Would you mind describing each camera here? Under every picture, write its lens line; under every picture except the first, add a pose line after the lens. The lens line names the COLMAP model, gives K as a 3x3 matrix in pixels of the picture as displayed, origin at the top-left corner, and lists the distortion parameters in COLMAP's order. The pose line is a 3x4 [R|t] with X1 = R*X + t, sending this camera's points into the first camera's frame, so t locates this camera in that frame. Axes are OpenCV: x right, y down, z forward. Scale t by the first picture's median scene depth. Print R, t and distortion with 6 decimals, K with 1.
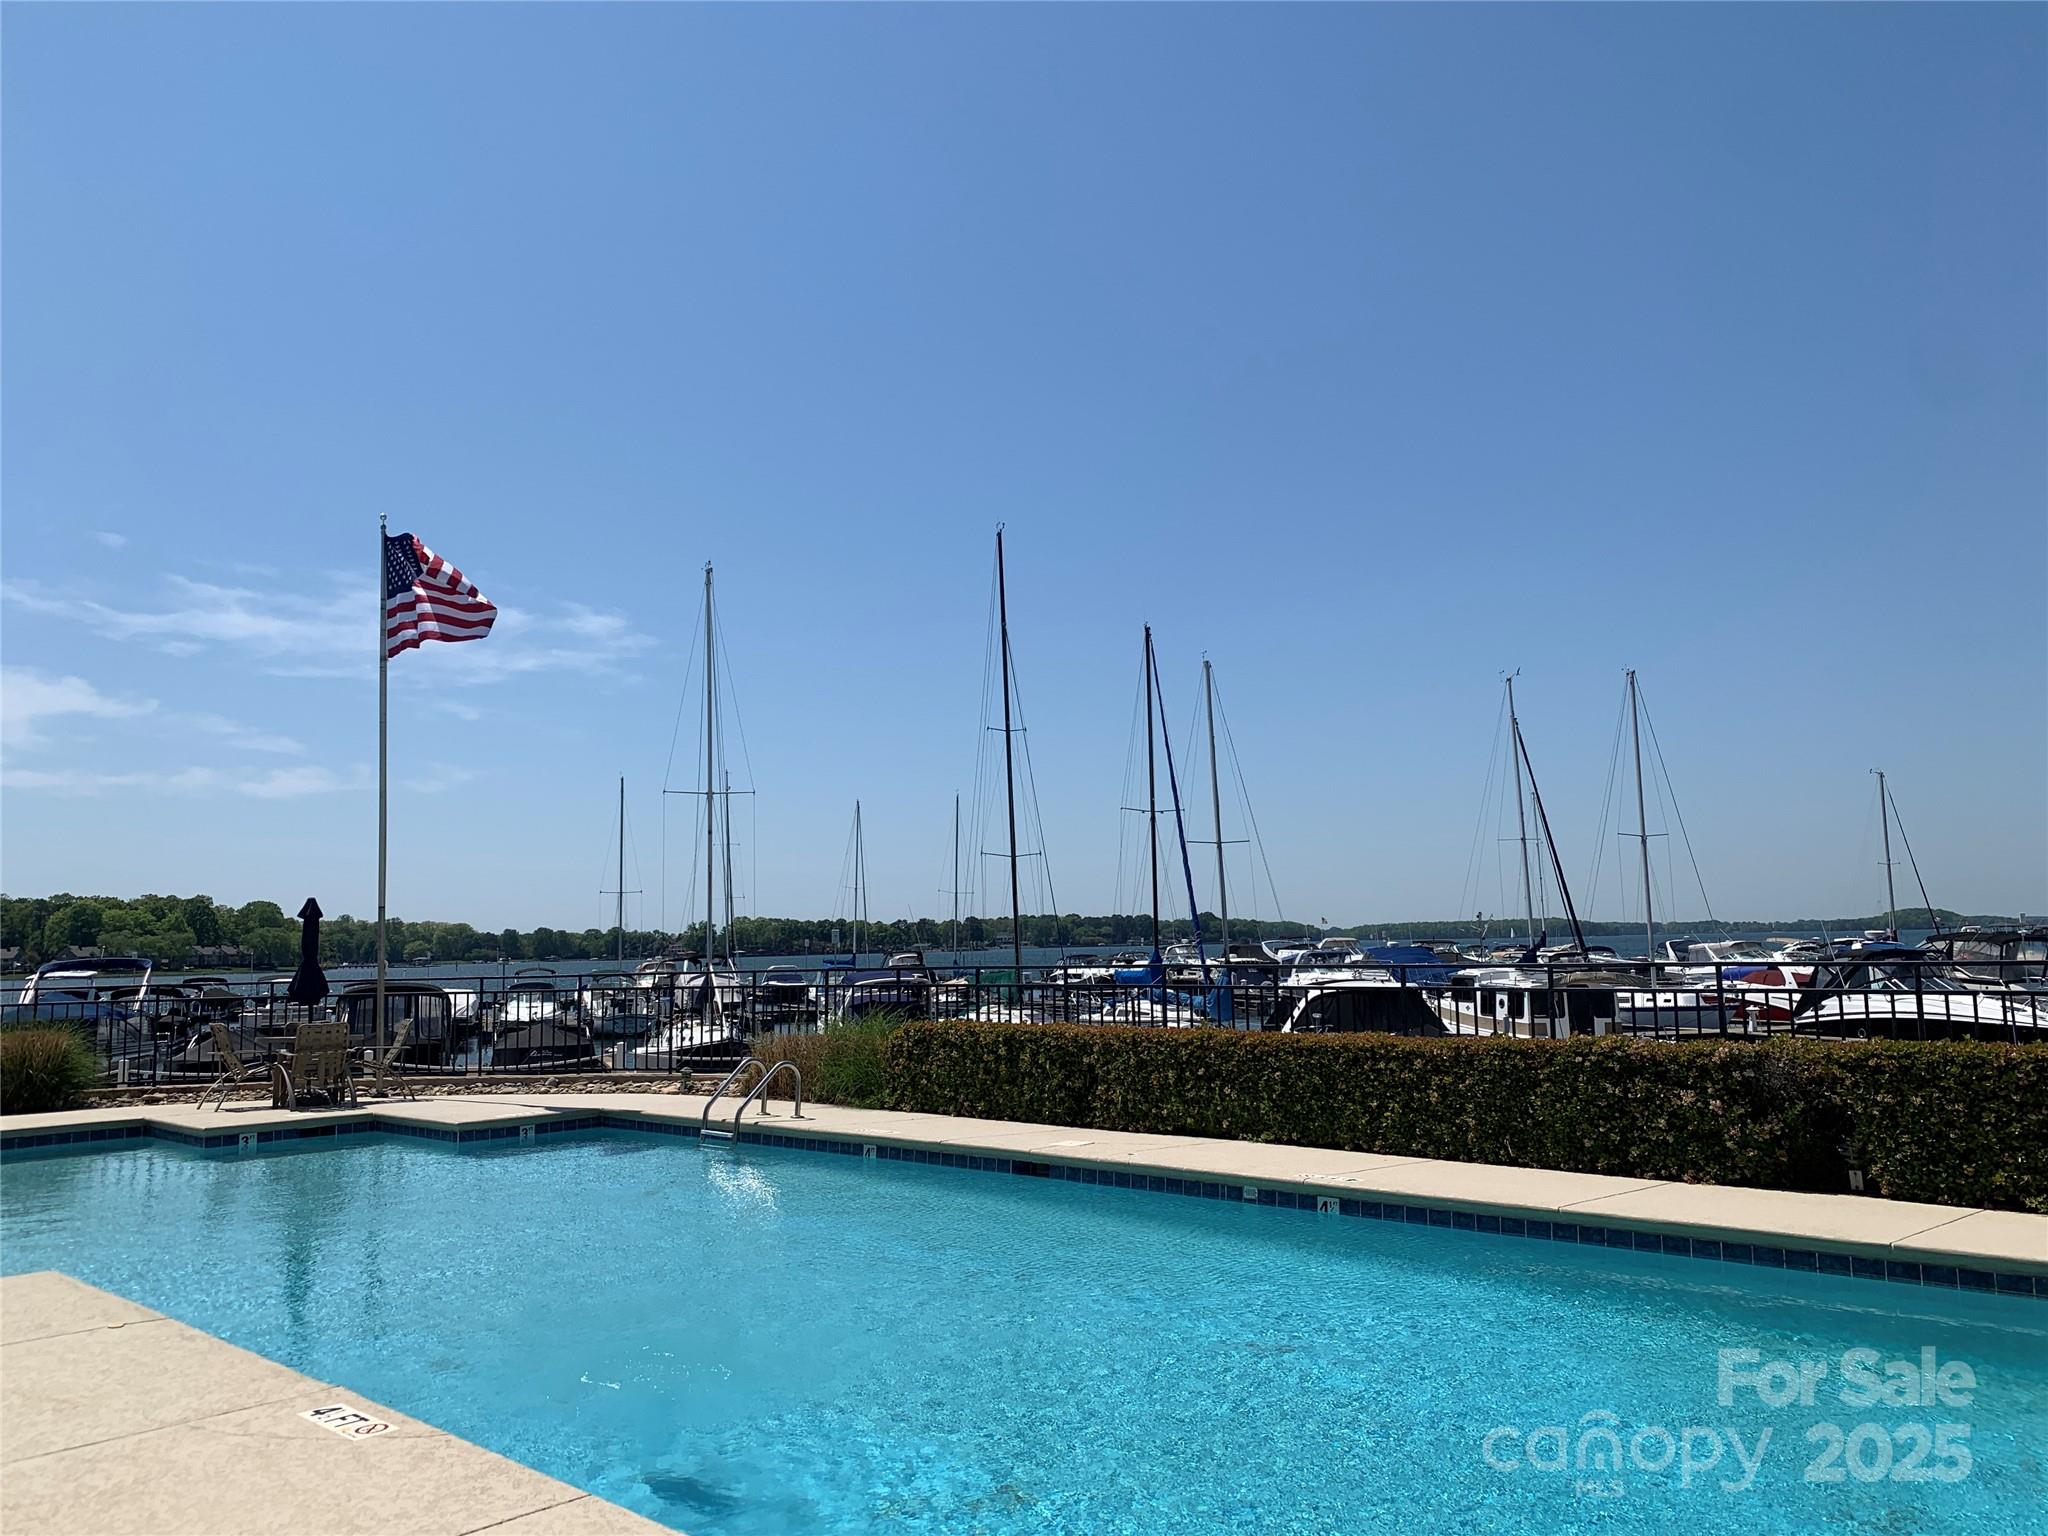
lens RADIAL K [[1560.2, 0, 1027.1], [0, 1560.2, 755.4], [0, 0, 1]] dist [0.088441, -0.129140]
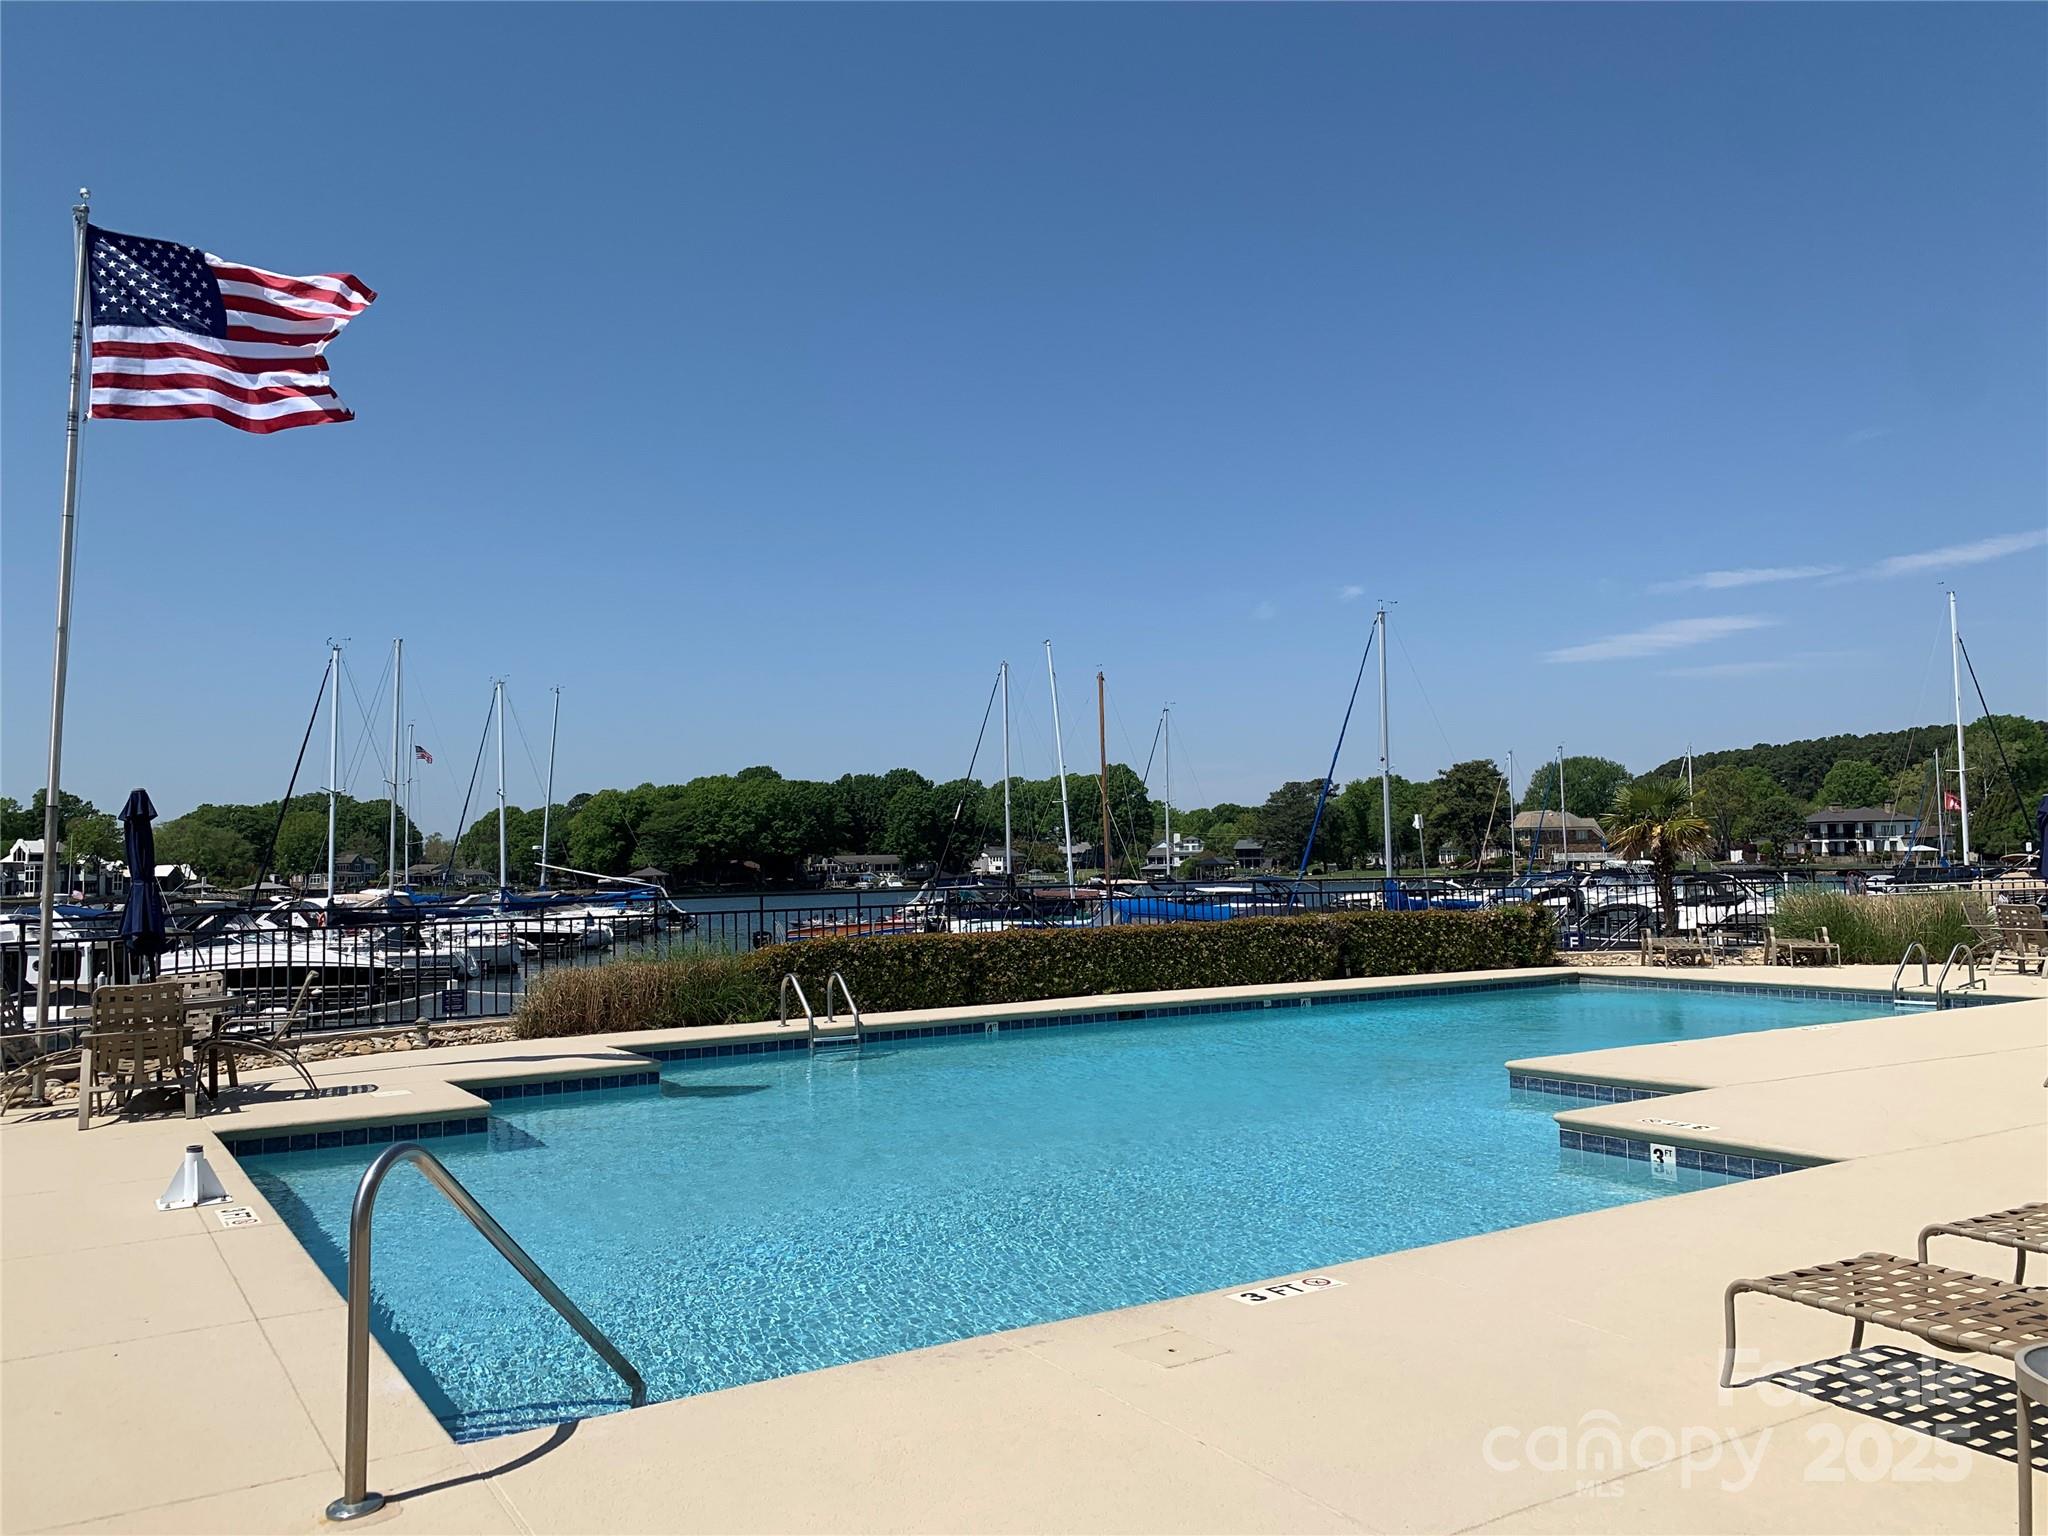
lens RADIAL K [[1560.2, 0, 1027.1], [0, 1560.2, 755.4], [0, 0, 1]] dist [0.088441, -0.129140]
pose [[0.227936, 0.089060, 0.969594, -0.426780], [-0.102268, 0.992490, -0.067122, 0.036433], [-0.968290, -0.083859, 0.235332, 0.219294]]
